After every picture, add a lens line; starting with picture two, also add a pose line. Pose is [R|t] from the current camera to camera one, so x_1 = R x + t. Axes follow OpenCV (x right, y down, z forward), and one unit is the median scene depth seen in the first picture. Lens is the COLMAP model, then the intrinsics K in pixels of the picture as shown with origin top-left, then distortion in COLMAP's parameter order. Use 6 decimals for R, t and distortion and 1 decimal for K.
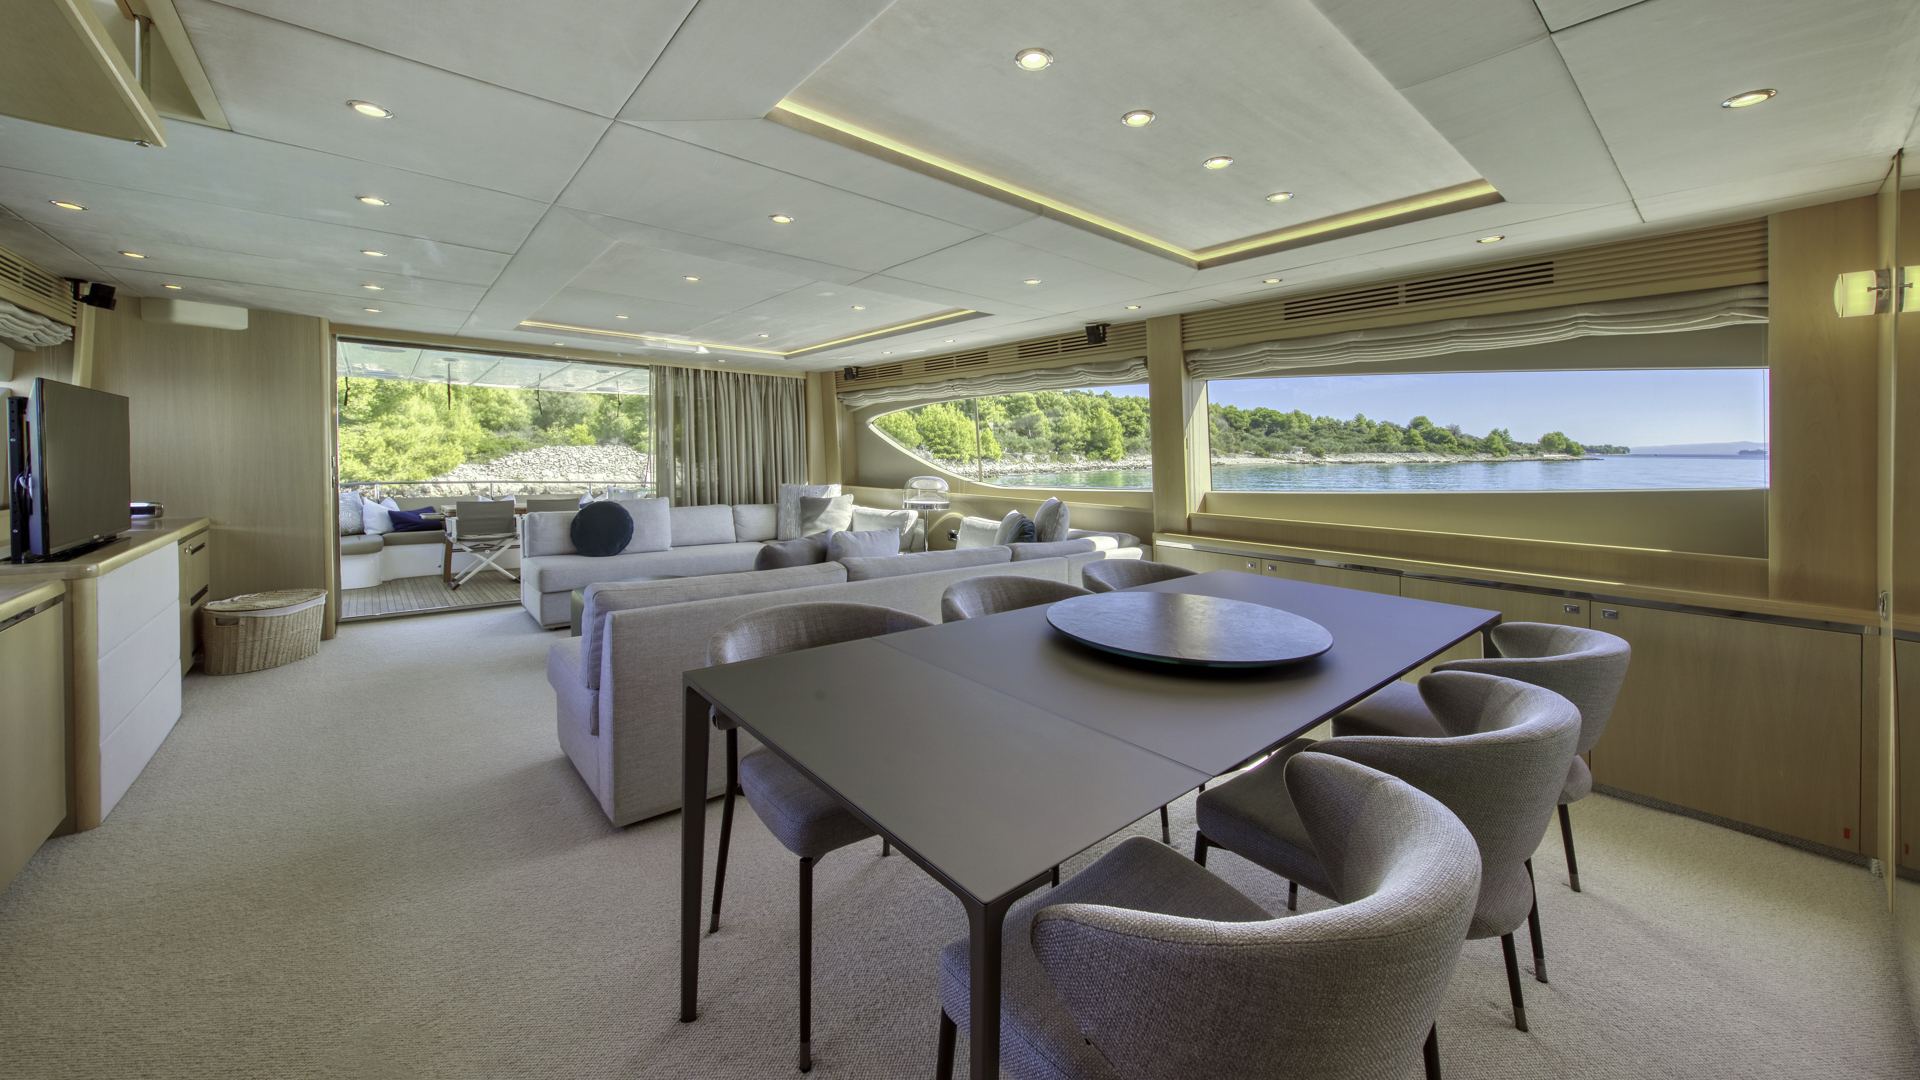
lens RADIAL K [[661.9, 0, 966.1], [0, 661.9, 491.1], [0, 0, 1]] dist [0.001600, -0.002966]
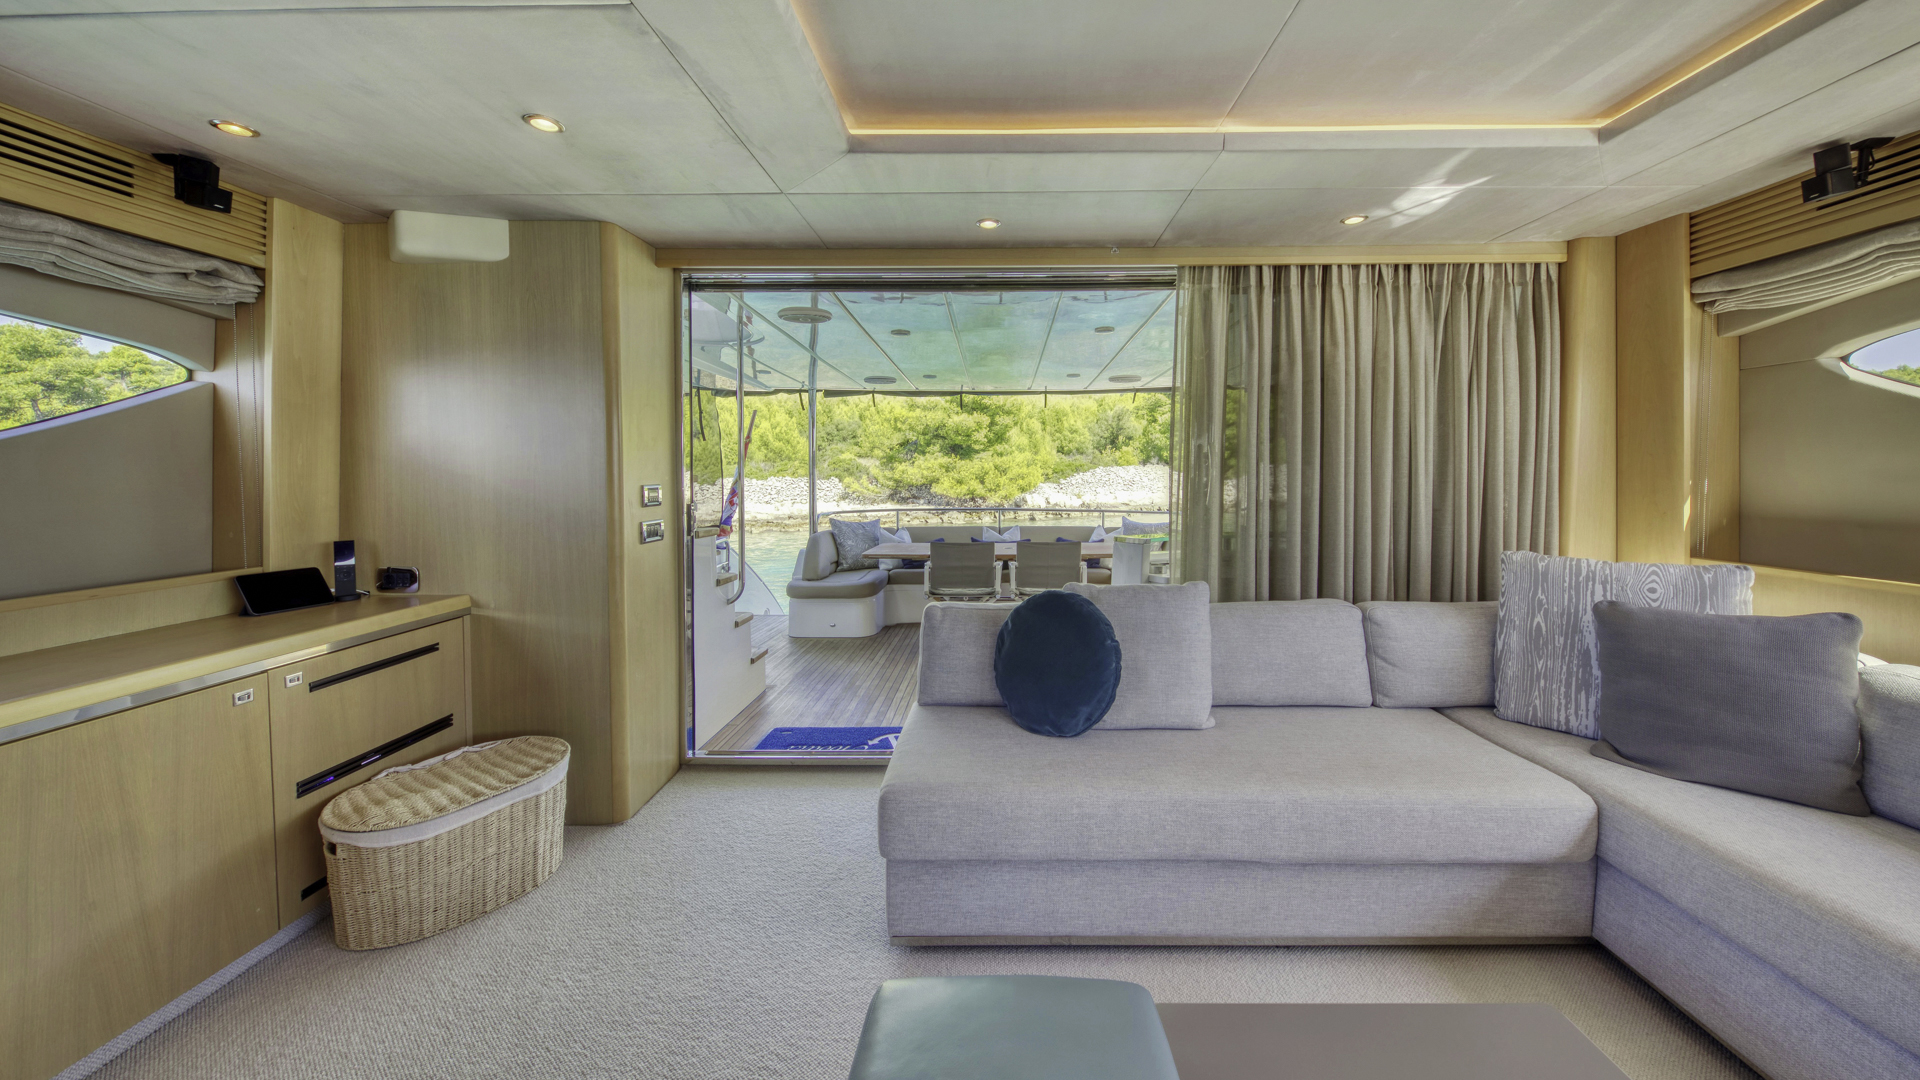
lens RADIAL K [[656.1, 0, 990.9], [0, 656.1, 505.1], [0, 0, 1]] dist [-0.000717, -0.000247]
pose [[0.751914, 0.015435, -0.659080, -0.259051], [-0.018538, 0.999826, 0.002266, -0.031261], [0.659000, 0.010514, 0.752069, 0.564805]]
